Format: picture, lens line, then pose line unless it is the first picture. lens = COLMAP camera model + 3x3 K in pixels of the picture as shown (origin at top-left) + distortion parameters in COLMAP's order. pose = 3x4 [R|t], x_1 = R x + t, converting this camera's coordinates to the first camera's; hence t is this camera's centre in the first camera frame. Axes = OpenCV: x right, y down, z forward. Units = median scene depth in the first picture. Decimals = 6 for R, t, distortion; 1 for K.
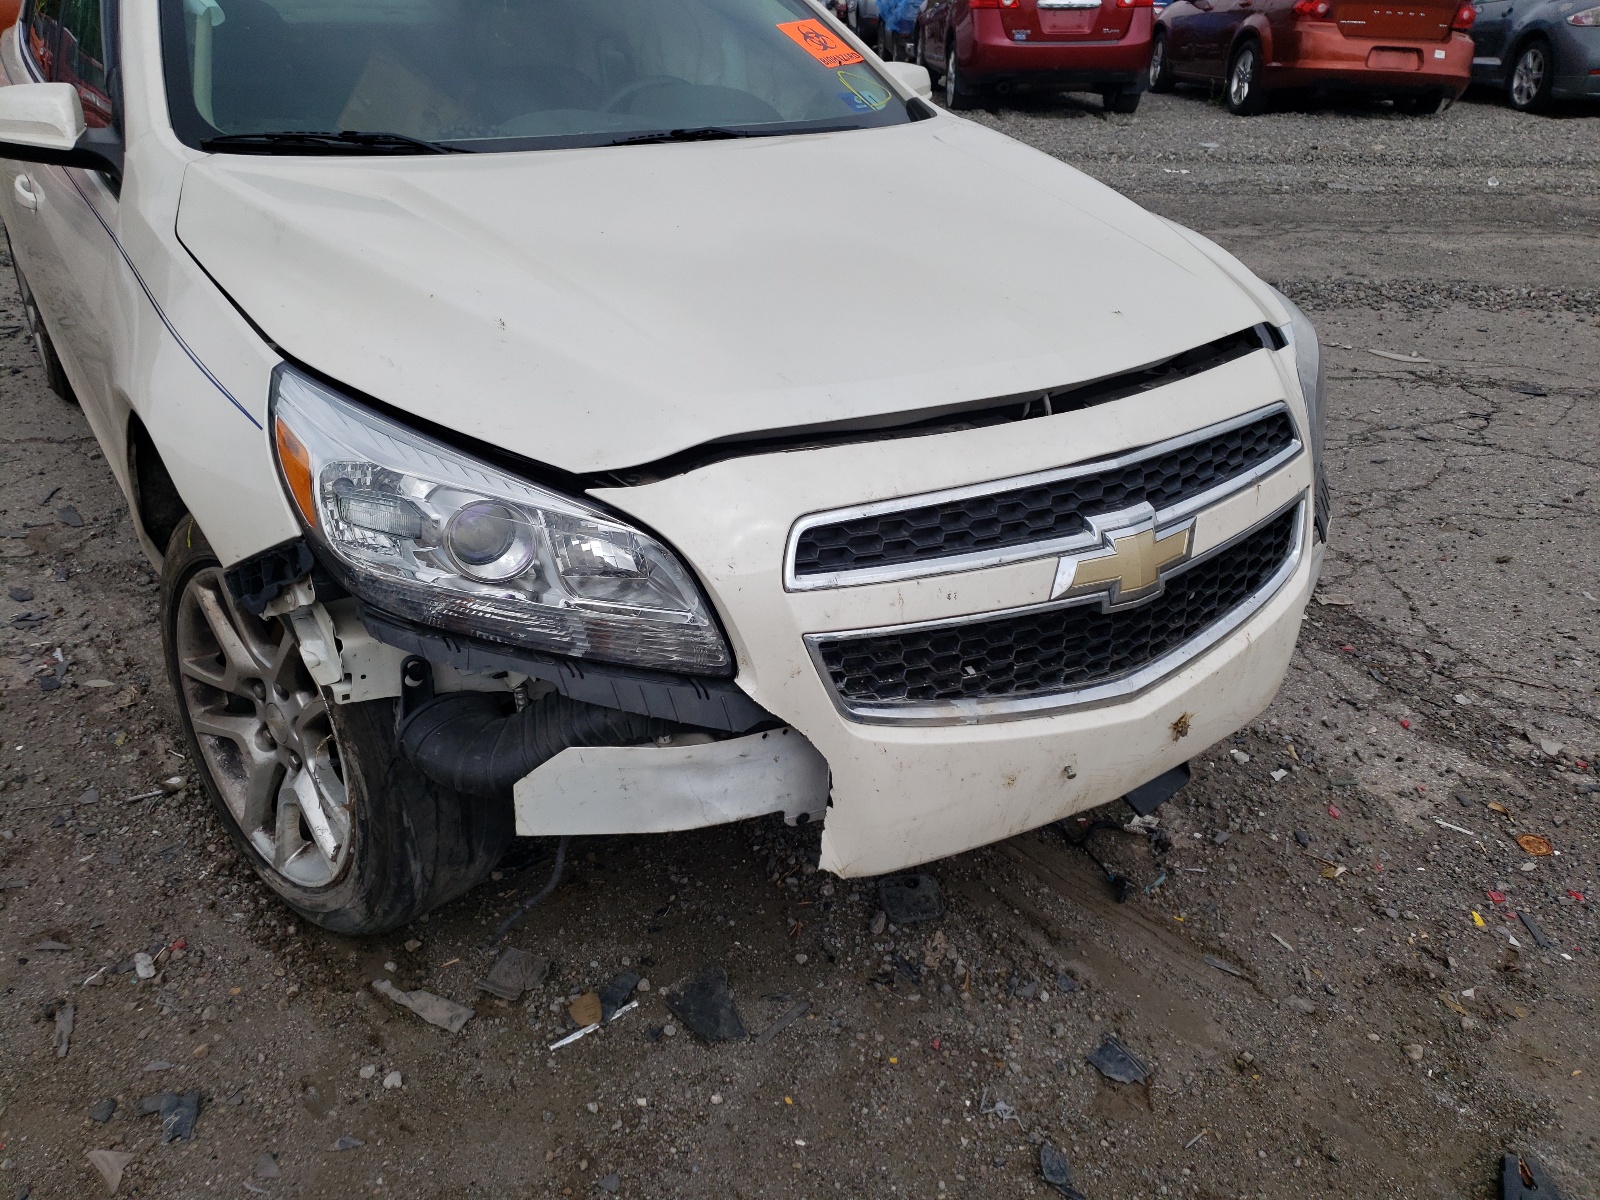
lens RADIAL K [[1262.2, 0, 800.0], [0, 1262.2, 600.0], [0, 0, 1]] dist [0.002565, 0.002351]
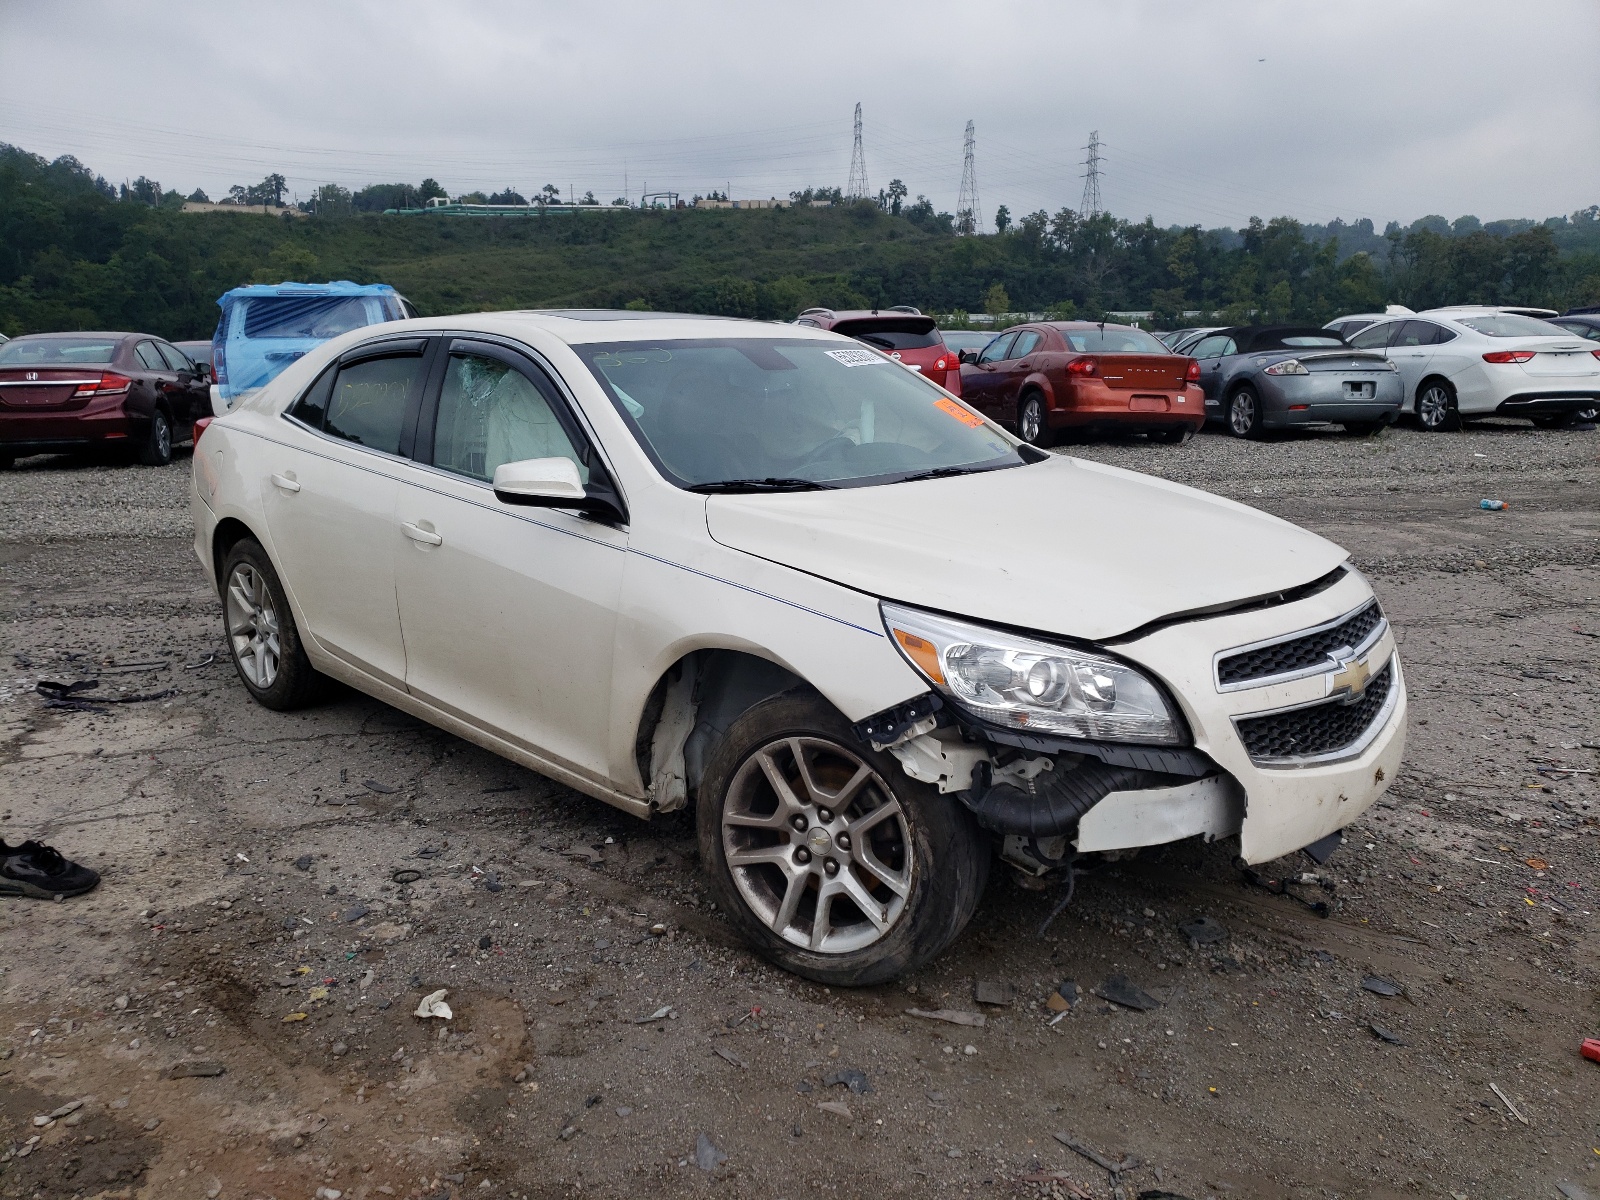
lens RADIAL K [[1238.2, 0, 800.0], [0, 1238.2, 600.0], [0, 0, 1]] dist [-0.011729, -0.002697]
pose [[0.981293, -0.058792, 0.183323, -0.703504], [0.103027, 0.964771, -0.242080, 0.178320], [-0.162632, 0.256439, 0.952780, -0.492818]]
